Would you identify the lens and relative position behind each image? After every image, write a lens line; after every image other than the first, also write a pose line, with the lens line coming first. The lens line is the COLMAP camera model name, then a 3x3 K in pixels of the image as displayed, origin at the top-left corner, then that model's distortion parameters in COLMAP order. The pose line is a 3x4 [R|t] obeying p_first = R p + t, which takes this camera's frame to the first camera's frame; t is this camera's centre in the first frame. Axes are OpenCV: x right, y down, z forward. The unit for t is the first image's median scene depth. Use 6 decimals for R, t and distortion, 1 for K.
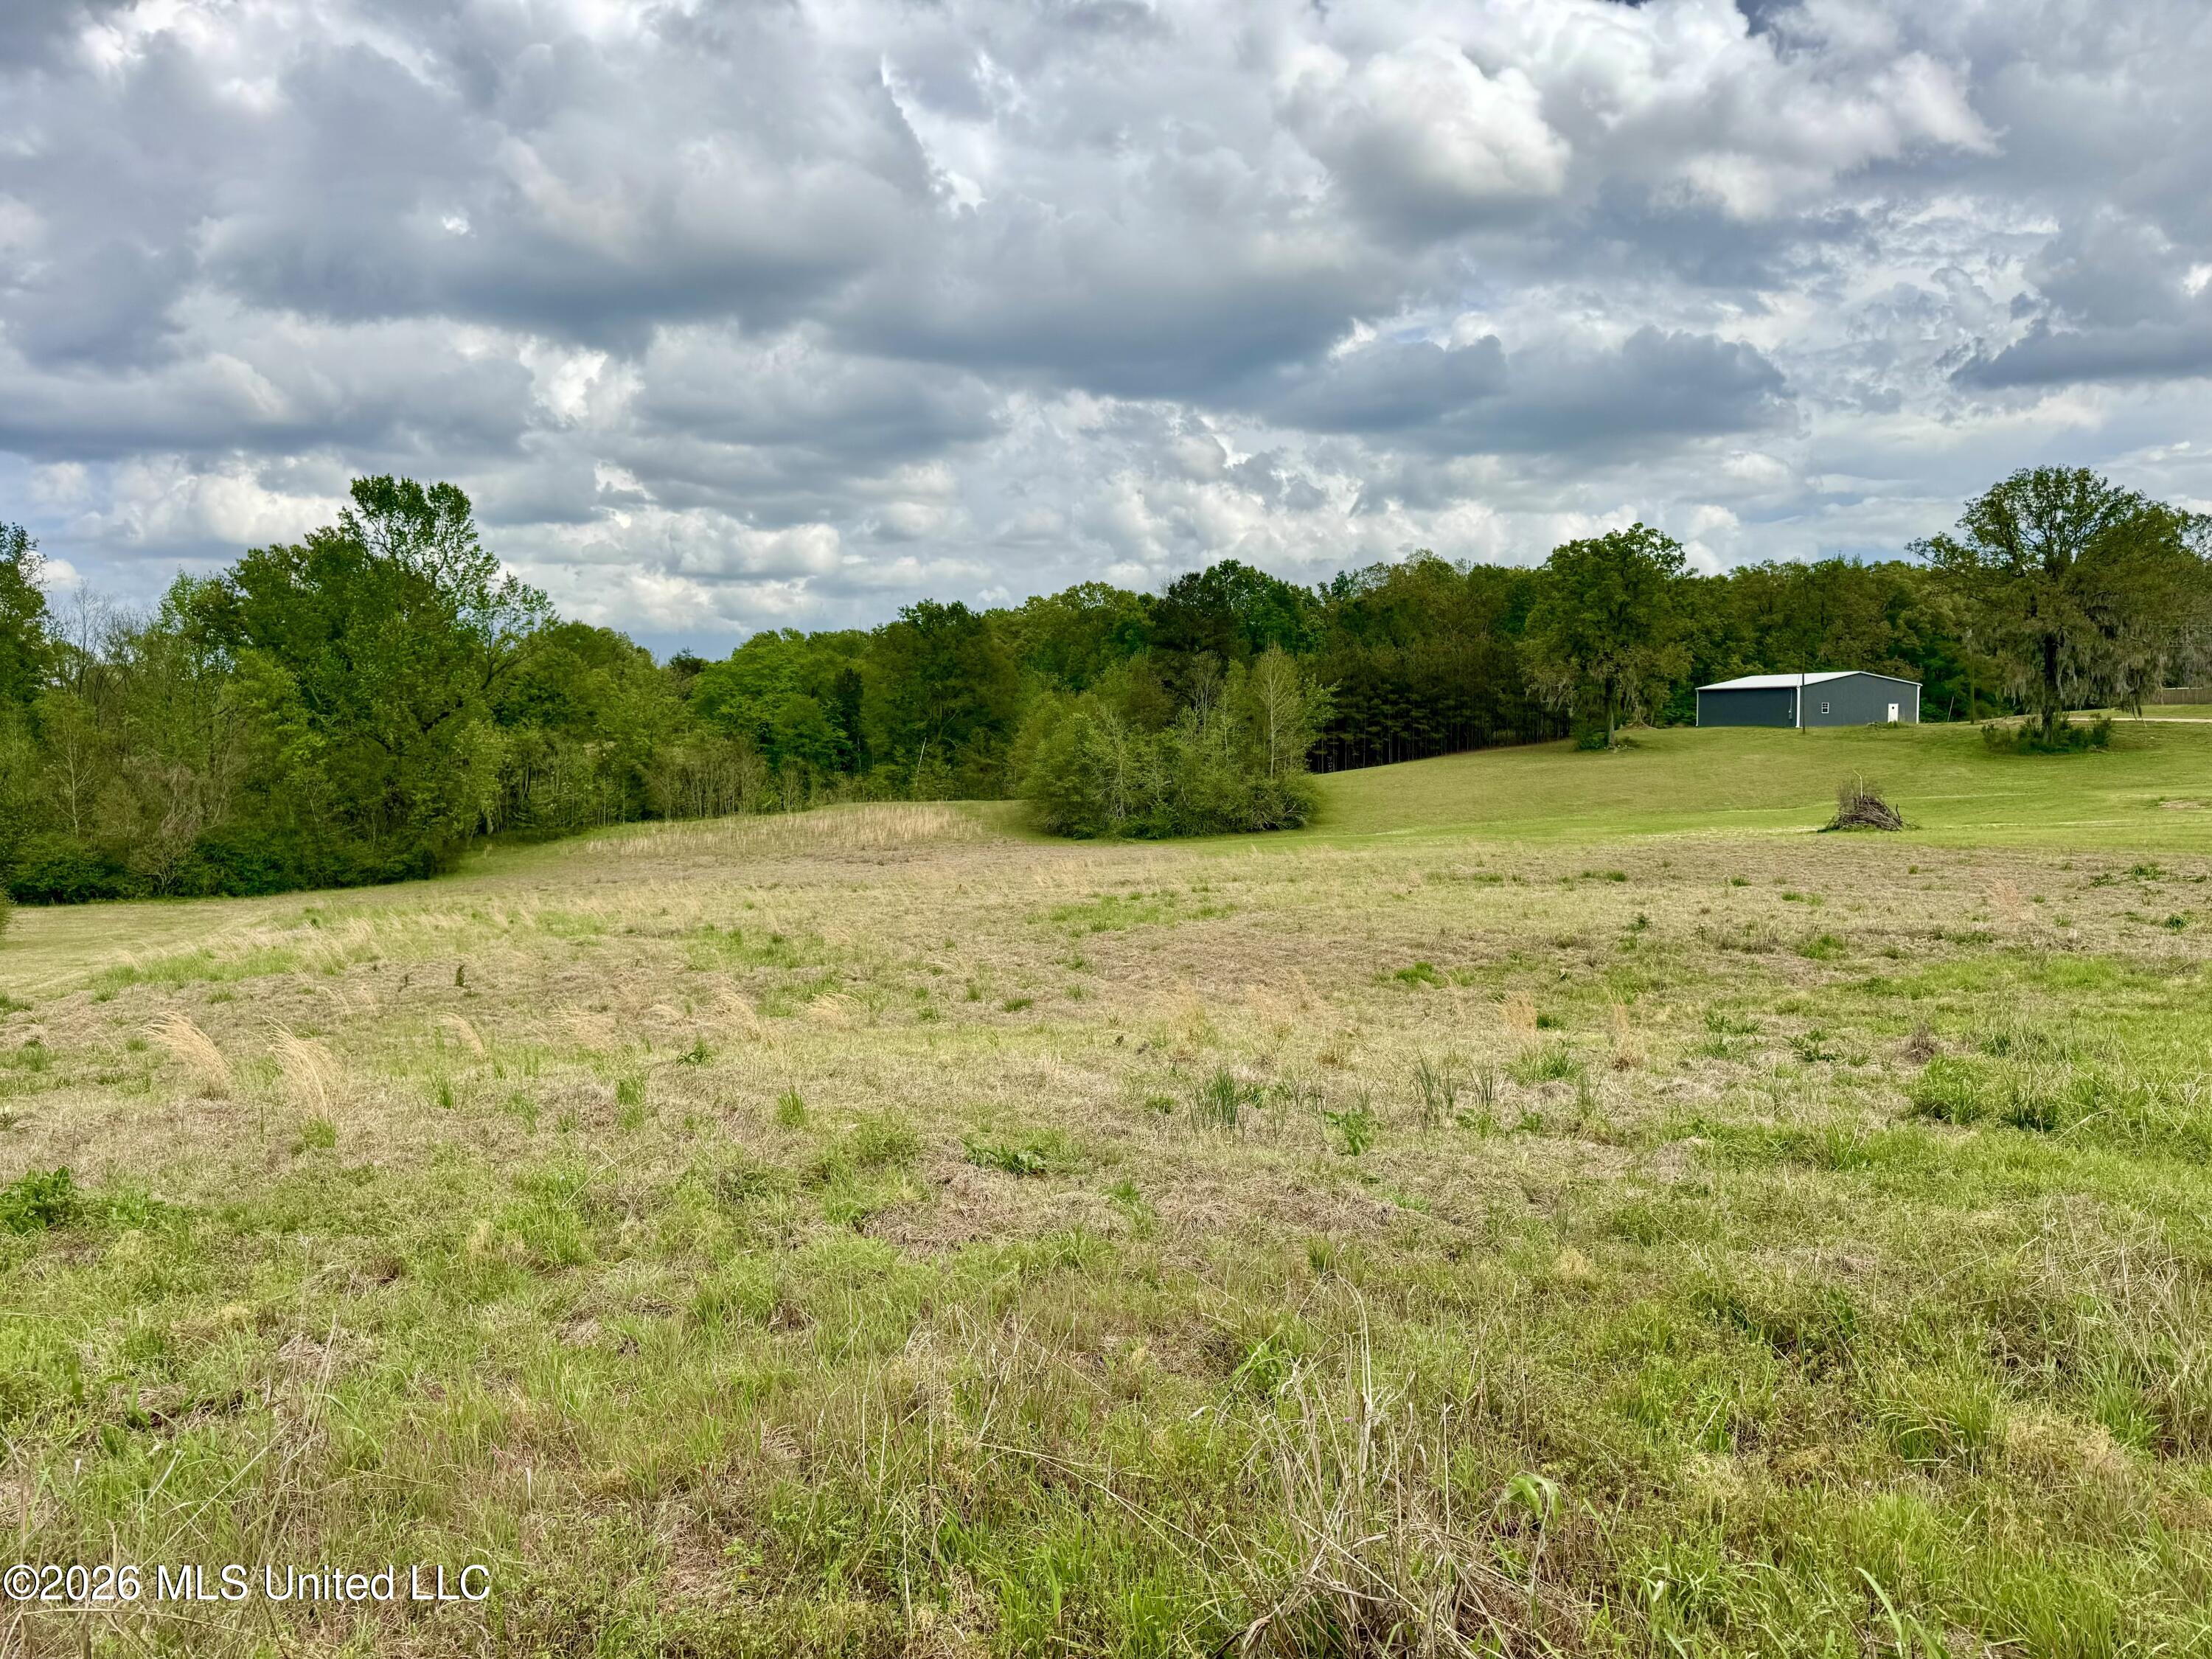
lens RADIAL K [[1530.2, 0, 1115.8], [0, 1530.2, 843.1], [0, 0, 1]] dist [0.081498, -0.114576]
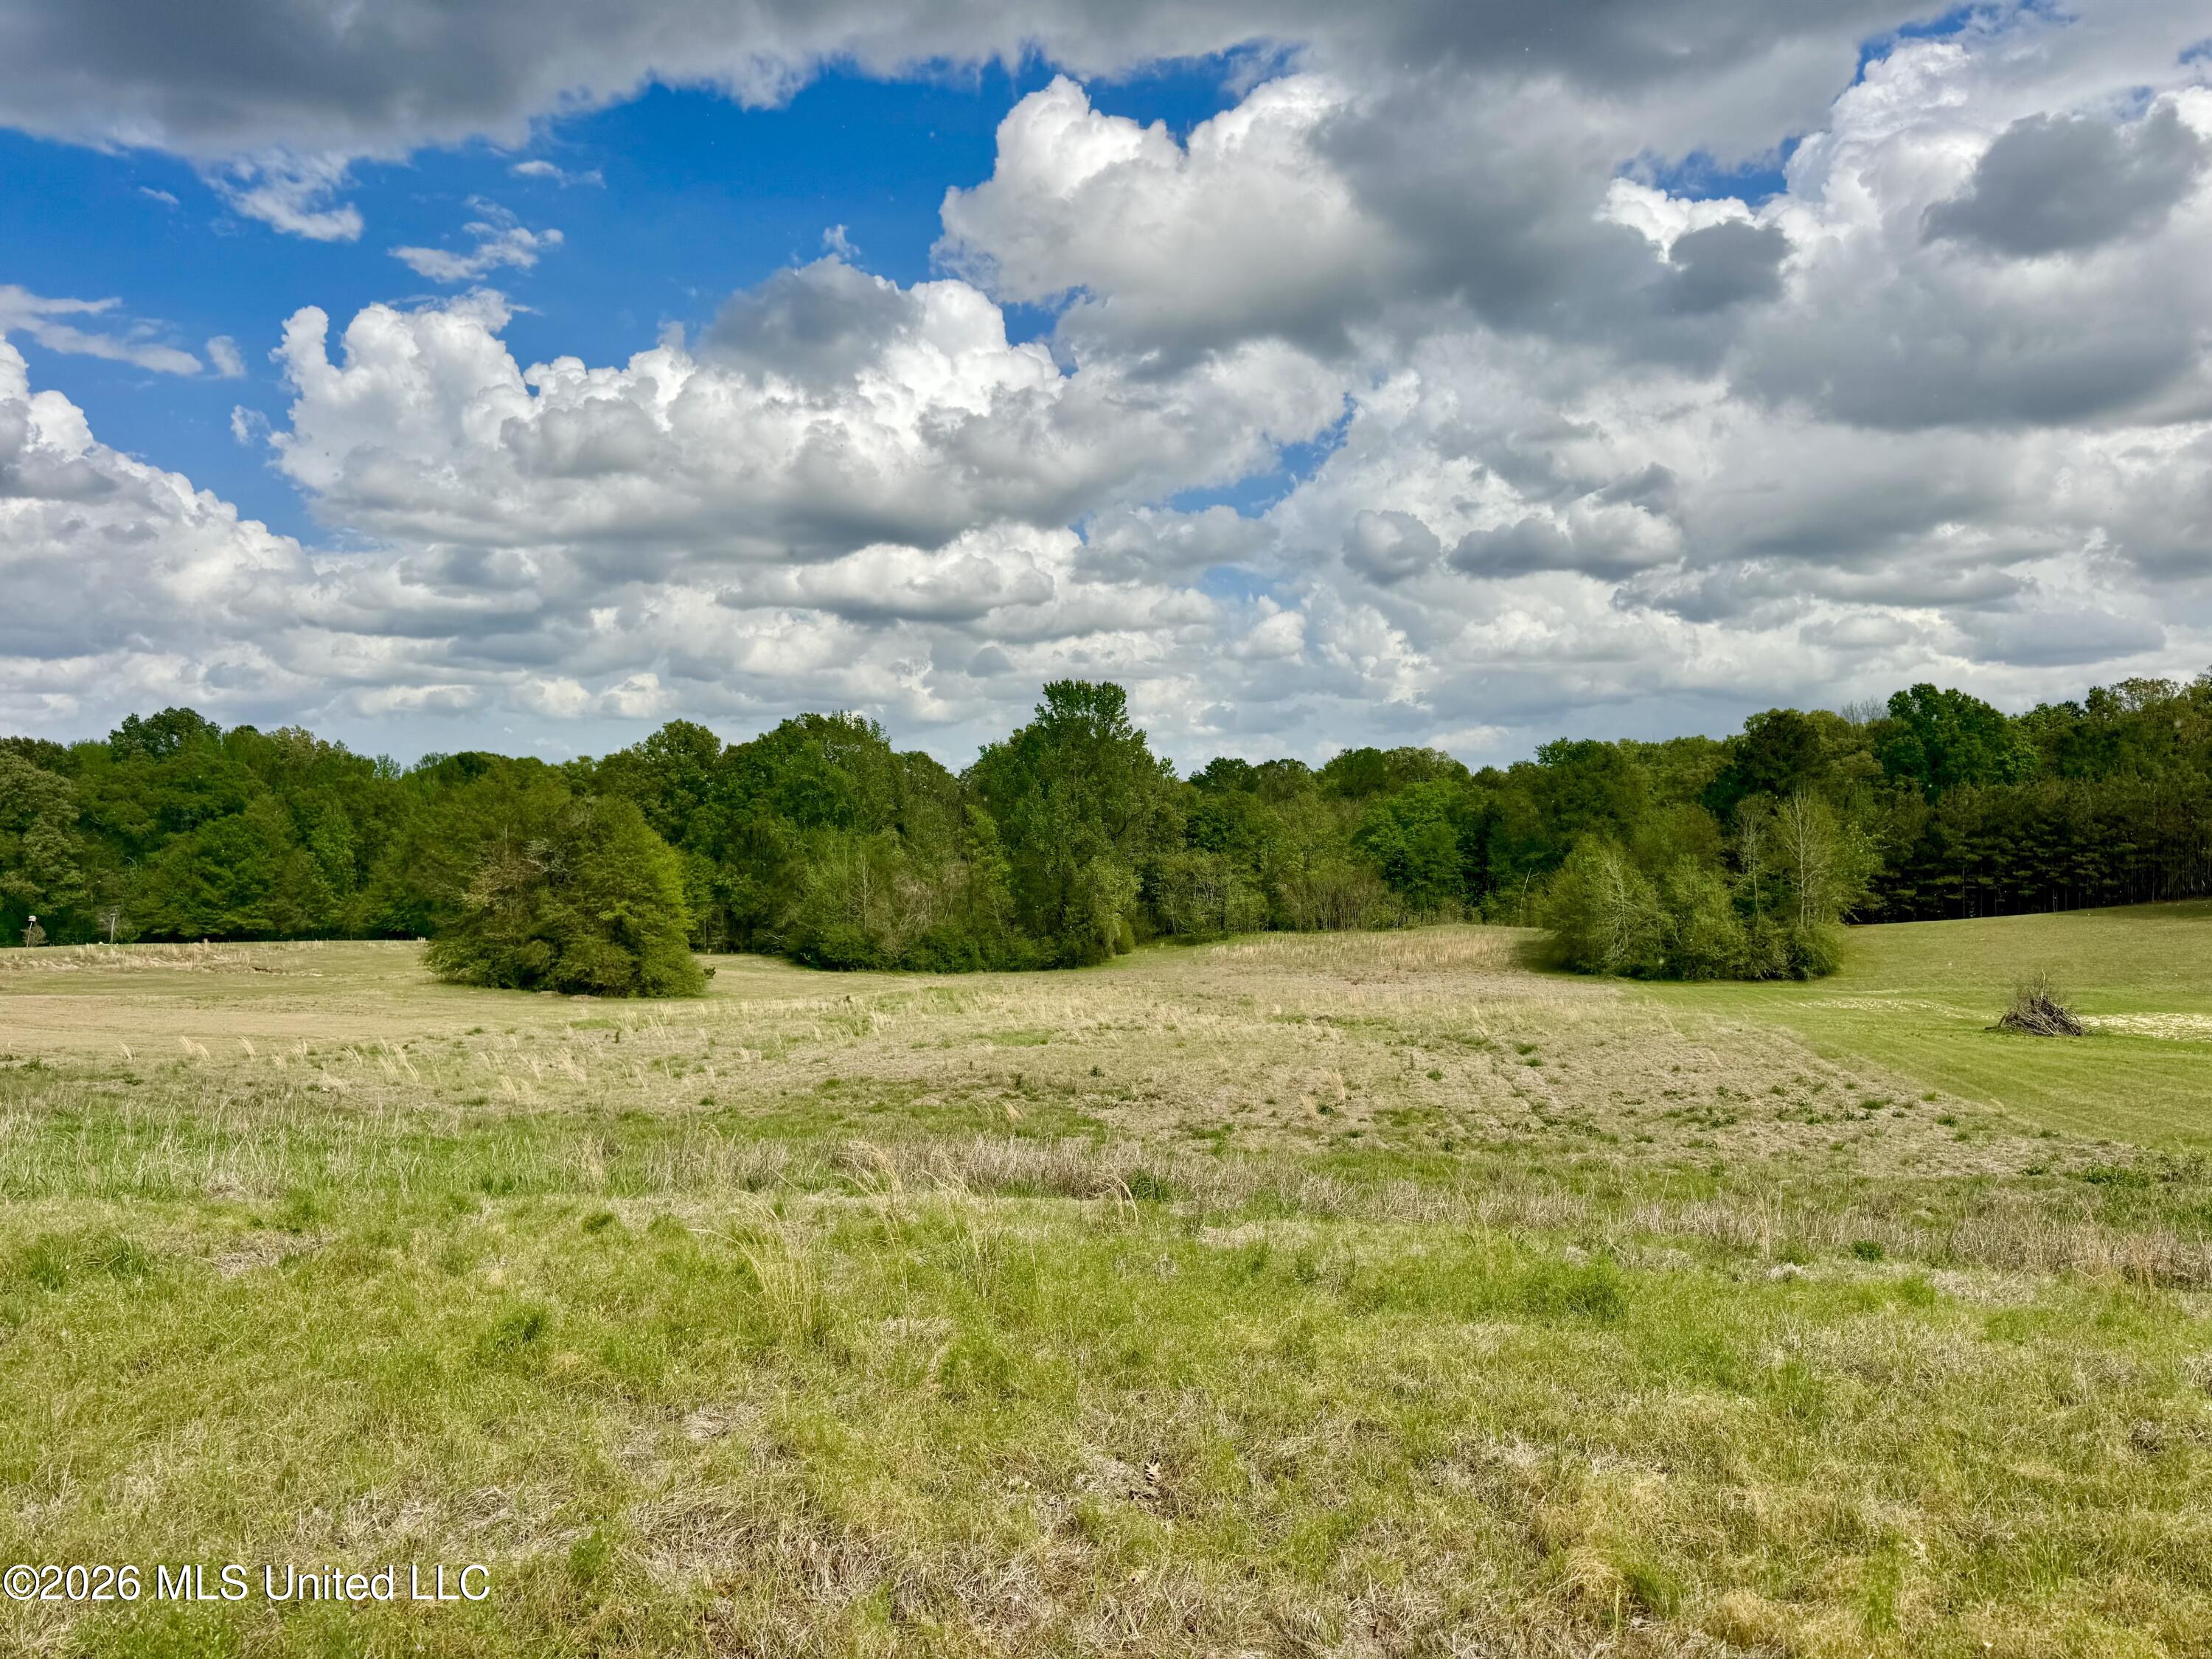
lens RADIAL K [[1545.6, 0, 1112.3], [0, 1545.6, 820.2], [0, 0, 1]] dist [0.108727, -0.181933]
pose [[0.808830, 0.013317, -0.587892, 0.396741], [-0.054689, 0.997114, -0.052655, -0.038808], [0.585494, 0.074740, 0.807224, -0.100905]]
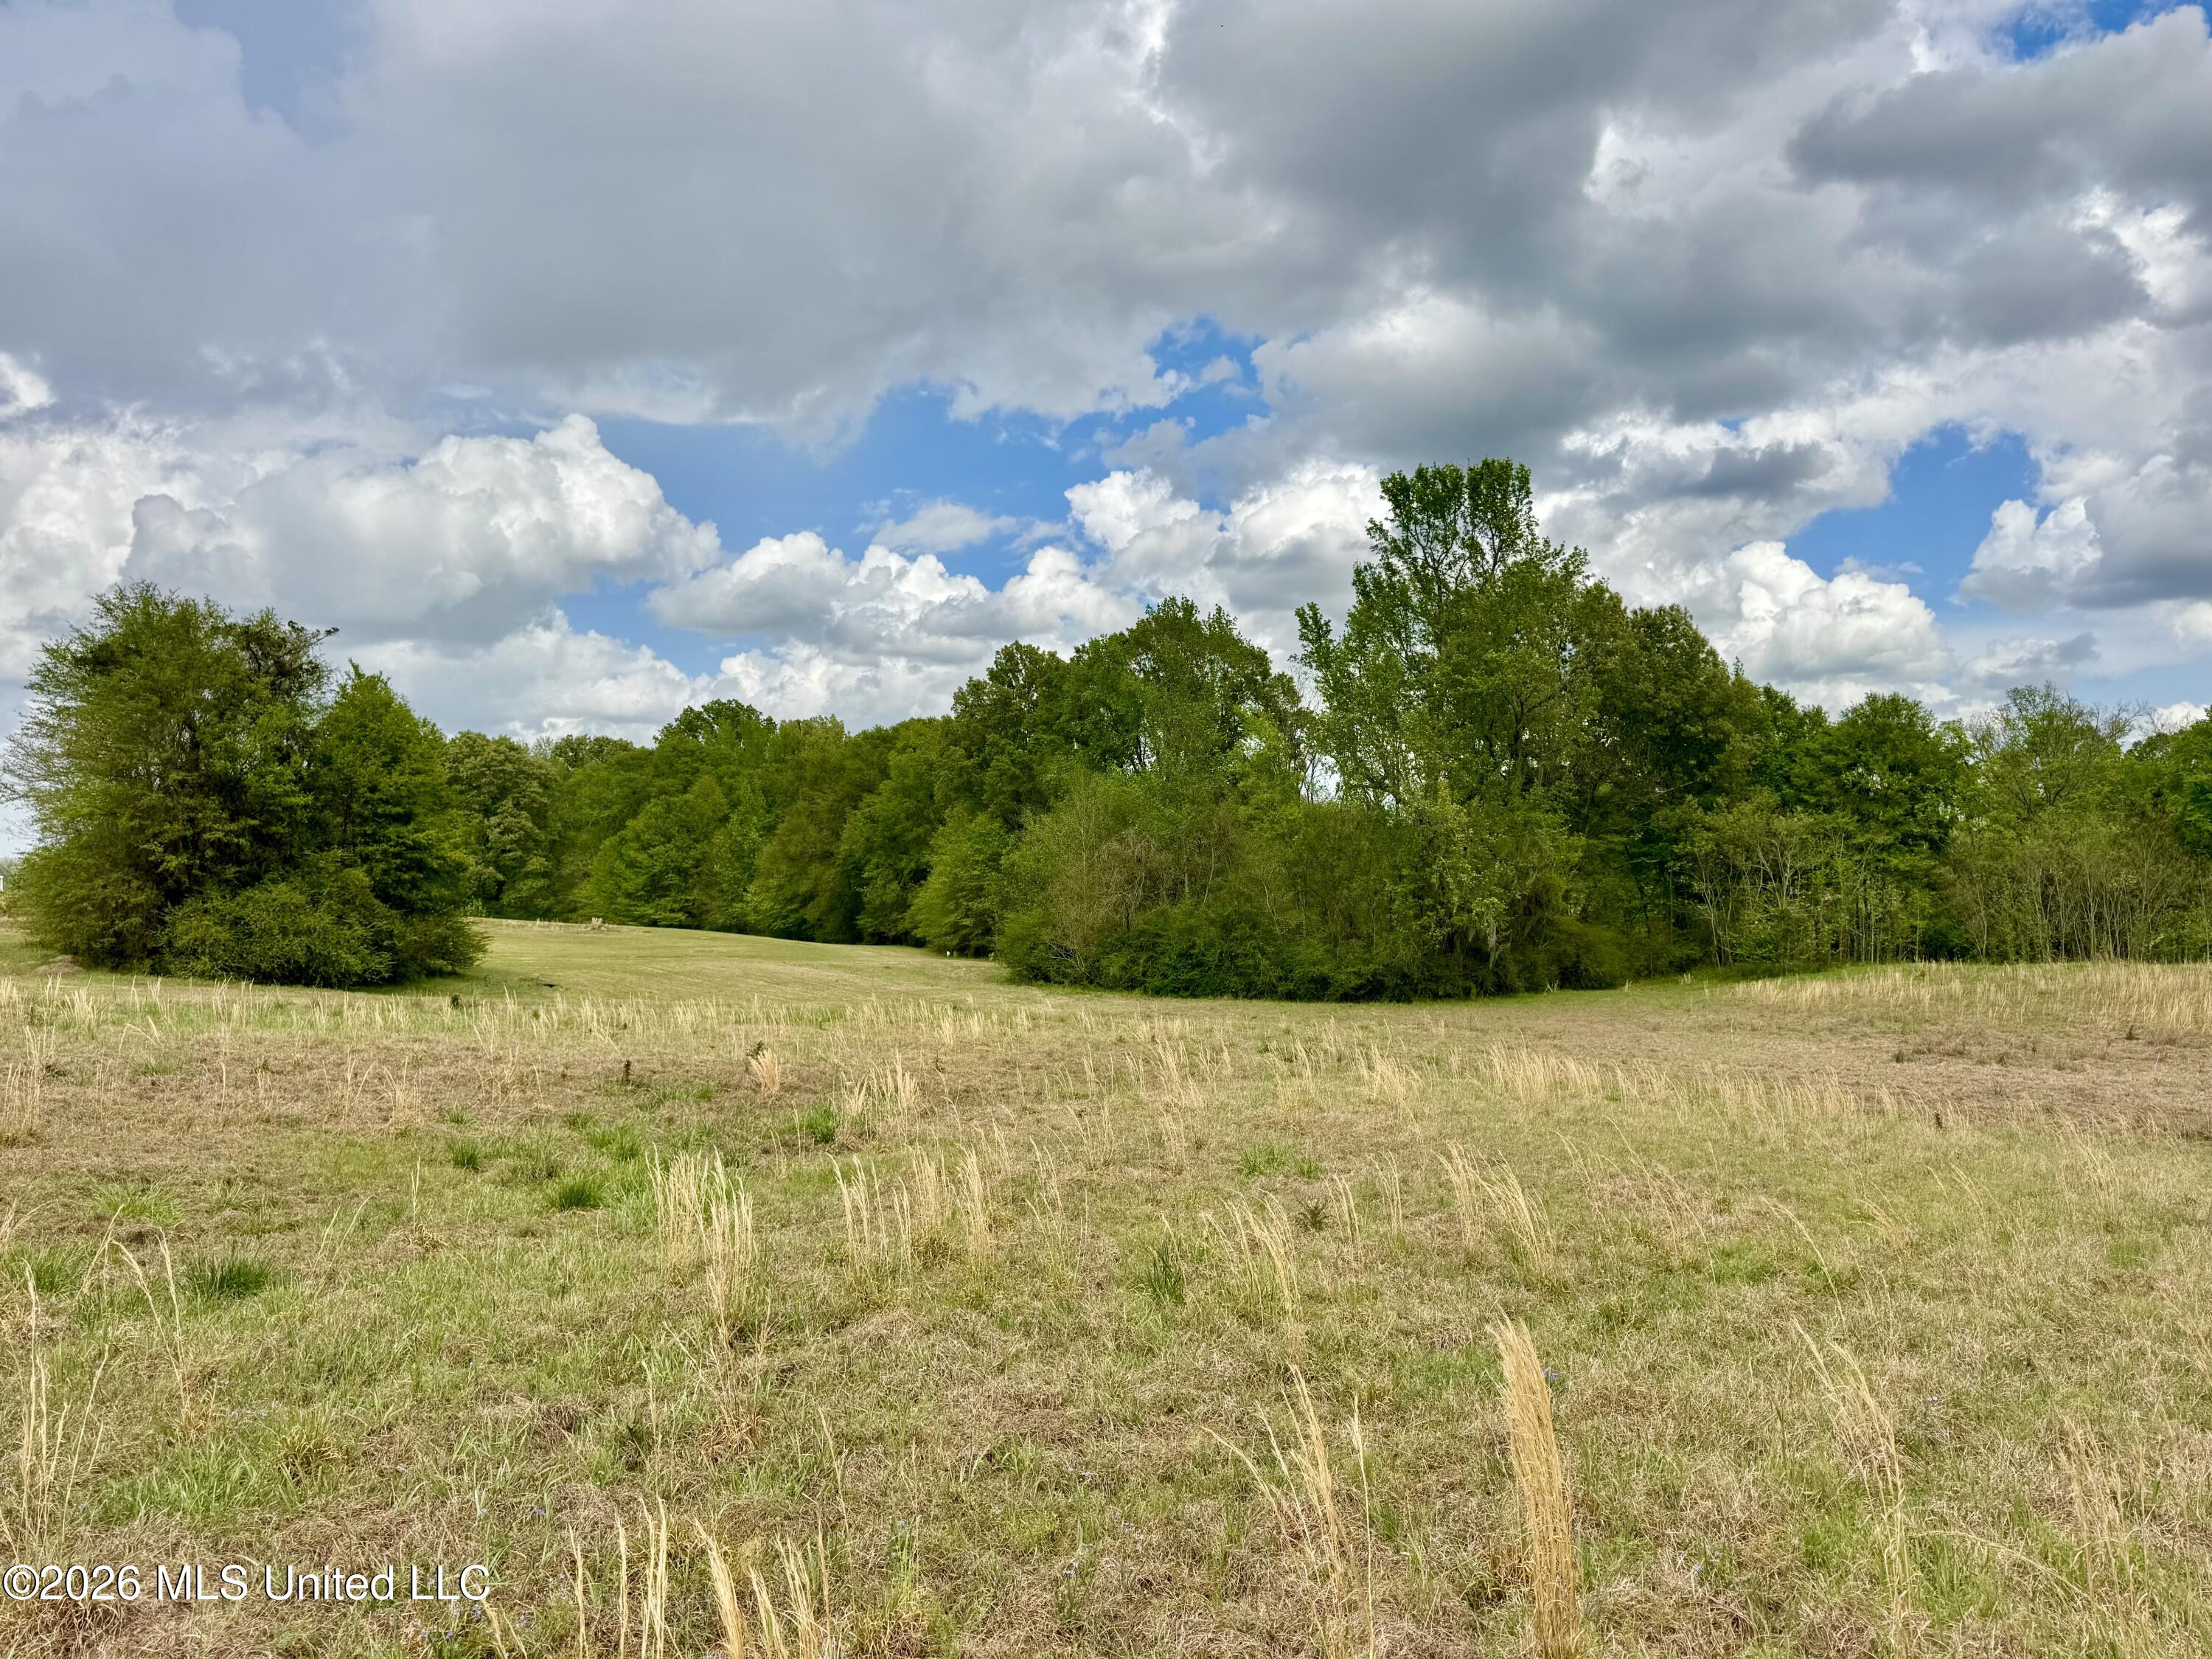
lens RADIAL K [[1545.6, 0, 1112.3], [0, 1545.6, 820.2], [0, 0, 1]] dist [0.108727, -0.181933]
pose [[0.380376, -0.016501, -0.924685, 0.180274], [-0.081365, 0.995367, -0.051233, -0.013673], [0.921246, 0.094725, 0.377271, 0.597619]]
